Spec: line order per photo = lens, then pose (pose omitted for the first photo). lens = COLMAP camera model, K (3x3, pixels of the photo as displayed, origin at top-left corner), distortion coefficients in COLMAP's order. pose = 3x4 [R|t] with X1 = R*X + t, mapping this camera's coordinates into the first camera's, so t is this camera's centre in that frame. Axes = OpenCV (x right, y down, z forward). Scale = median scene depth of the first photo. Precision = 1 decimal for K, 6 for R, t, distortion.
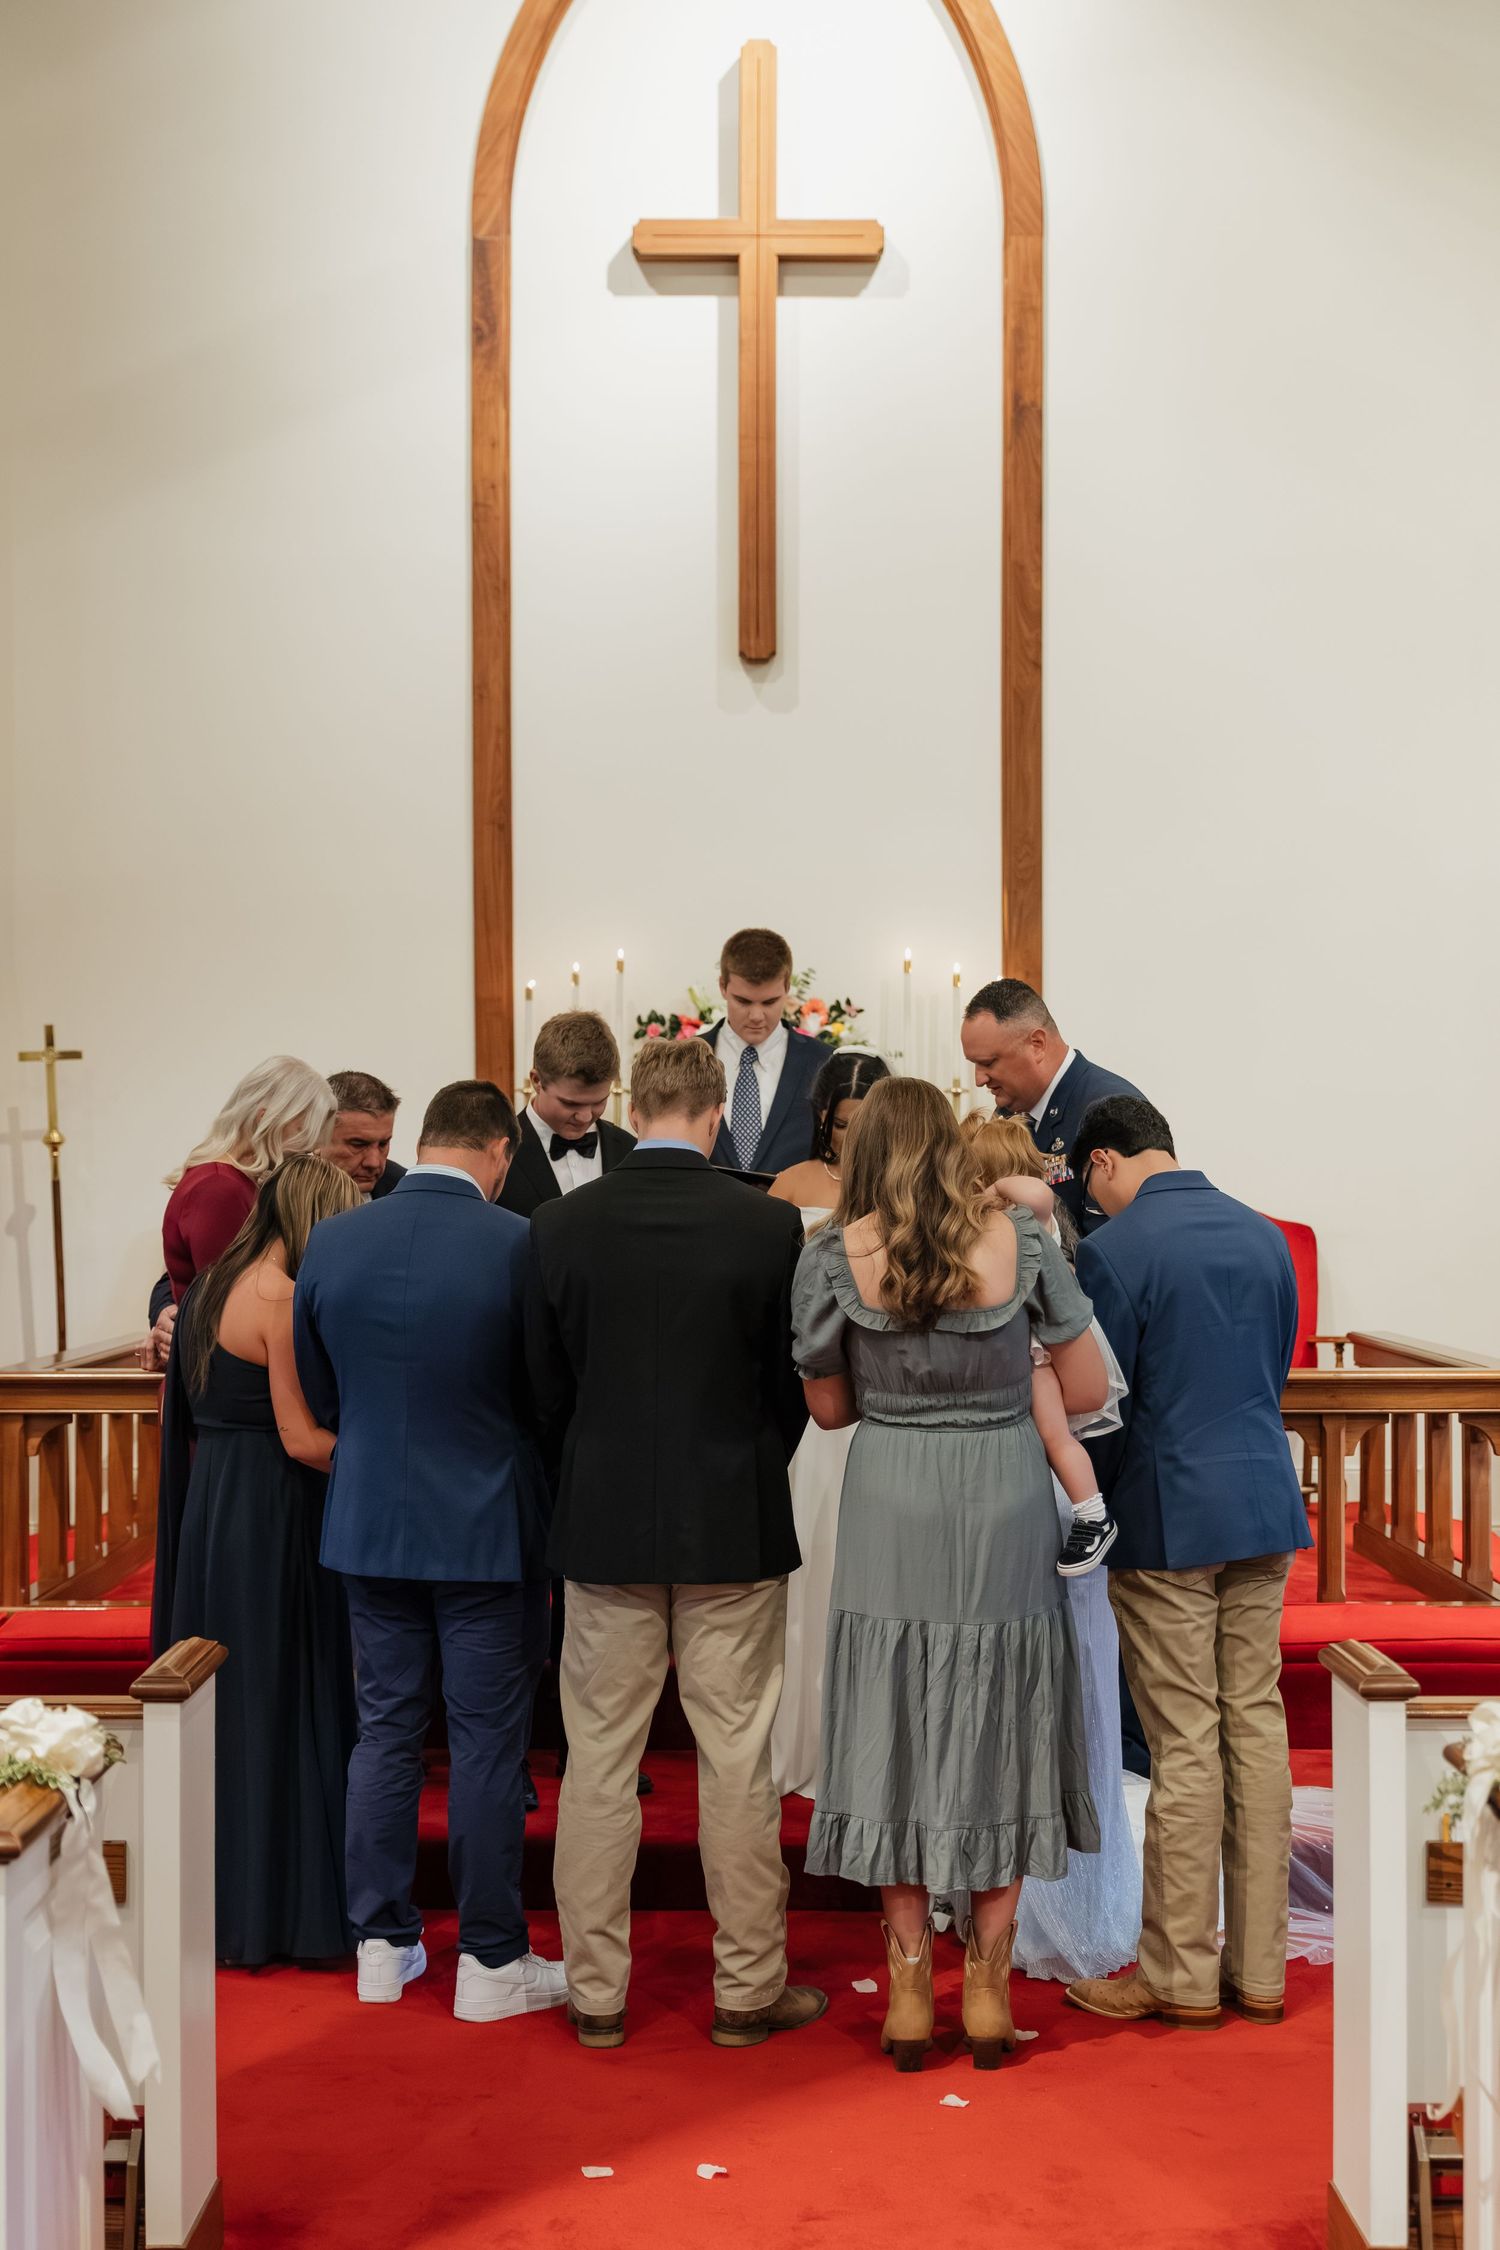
lens RADIAL K [[2858.8, 0, 713.0], [0, 2858.8, 1177.1], [0, 0, 1]] dist [0.006169, 0.025043]
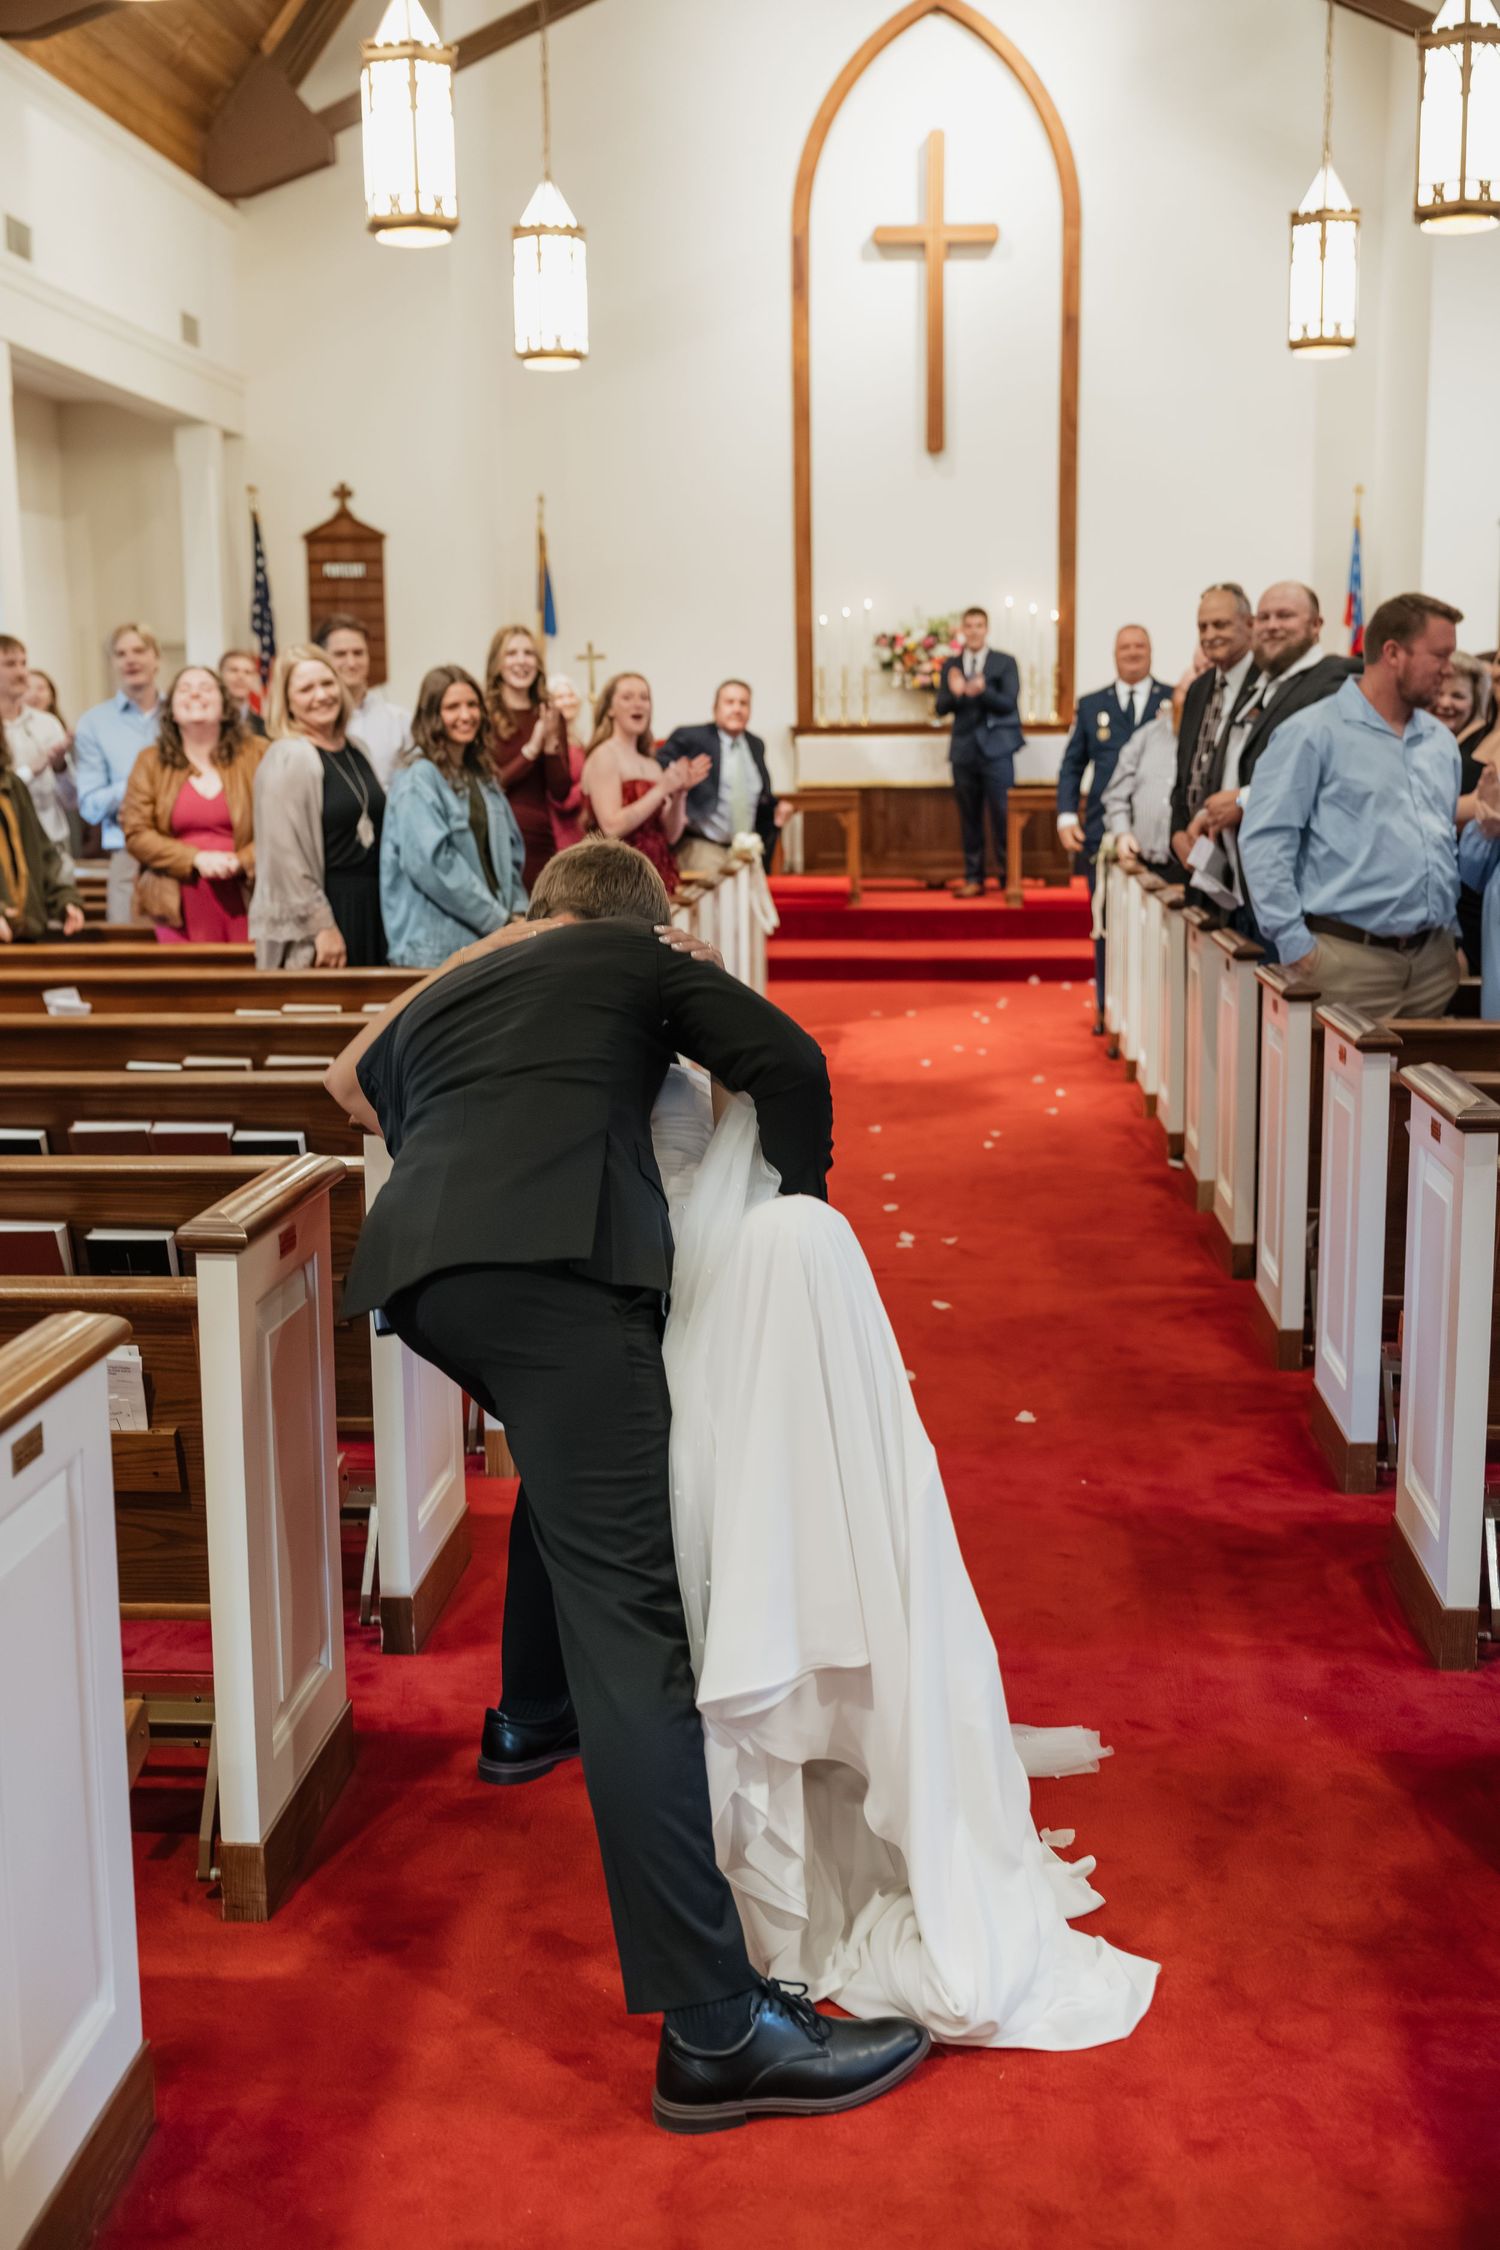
lens RADIAL K [[2458.3, 0, 728.6], [0, 2458.3, 1154.7], [0, 0, 1]] dist [-0.008385, -0.004101]
pose [[0.997400, 0.003774, -0.071966, -0.003153], [0.008255, 0.986072, 0.166117, 0.017291], [0.071591, -0.166279, 0.983477, -0.786995]]
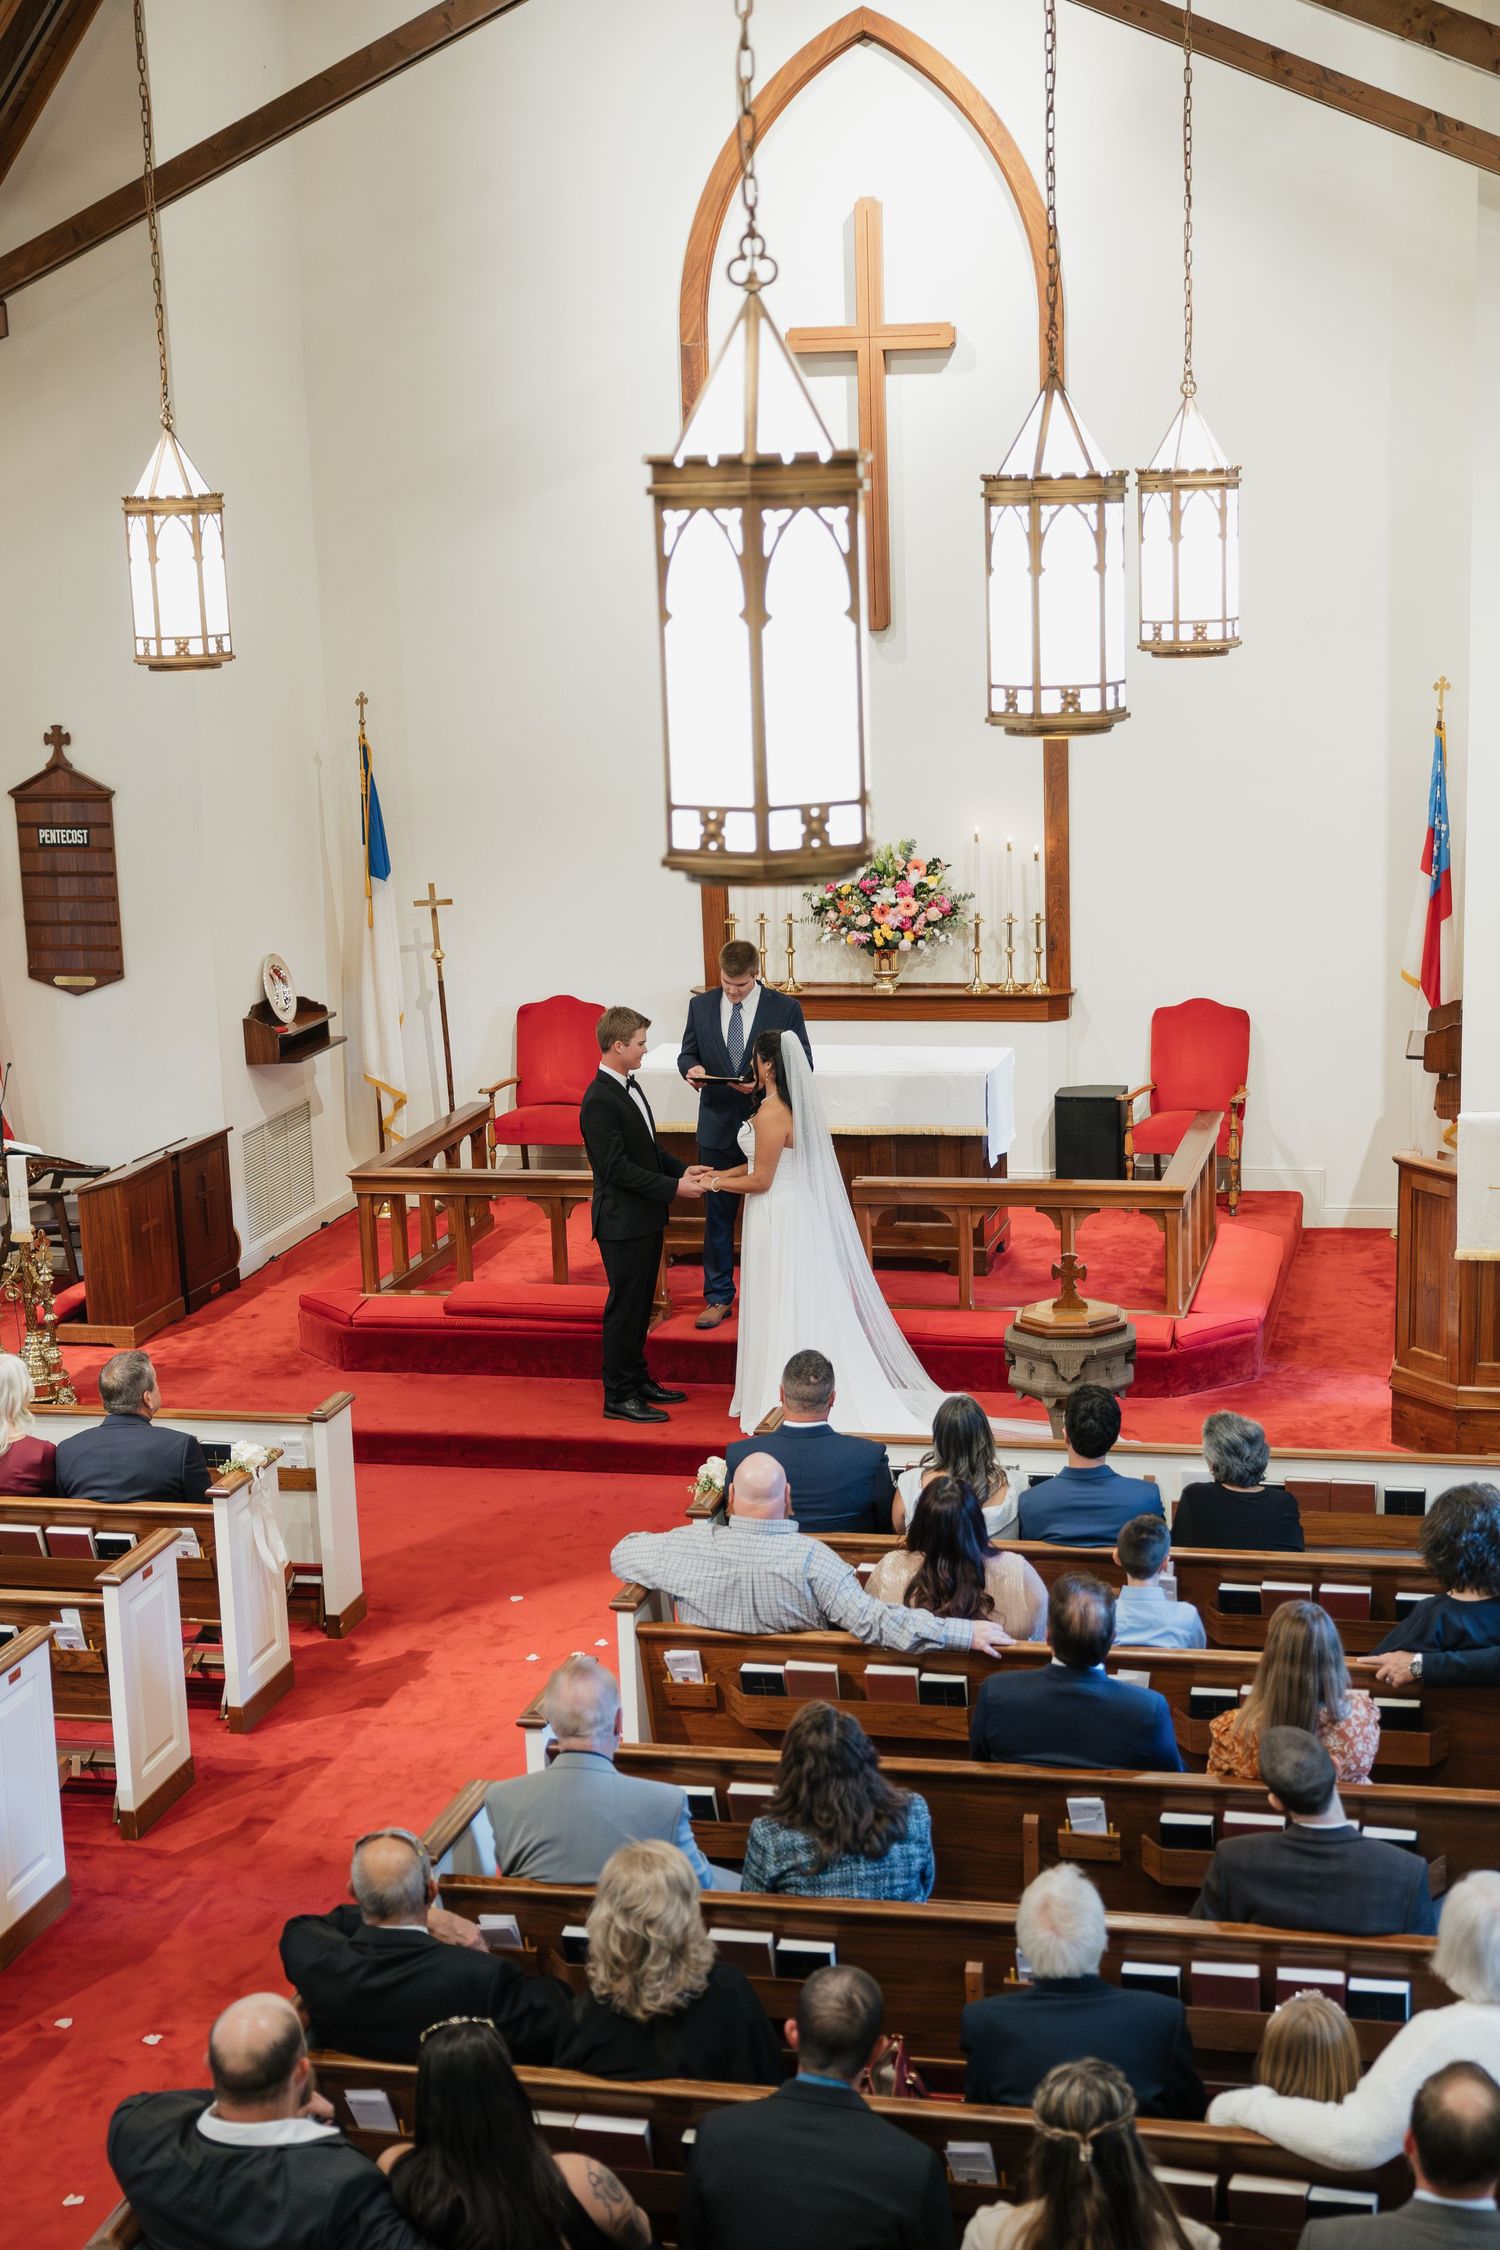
lens RADIAL K [[3207.3, 0, 793.3], [0, 3207.3, 1165.0], [0, 0, 1]] dist [0.004370, 0.023788]
pose [[0.976489, 0.015393, -0.215019, 0.338598], [0.028869, 0.979124, 0.201202, -0.246915], [0.213627, -0.202679, 0.955659, -0.663897]]
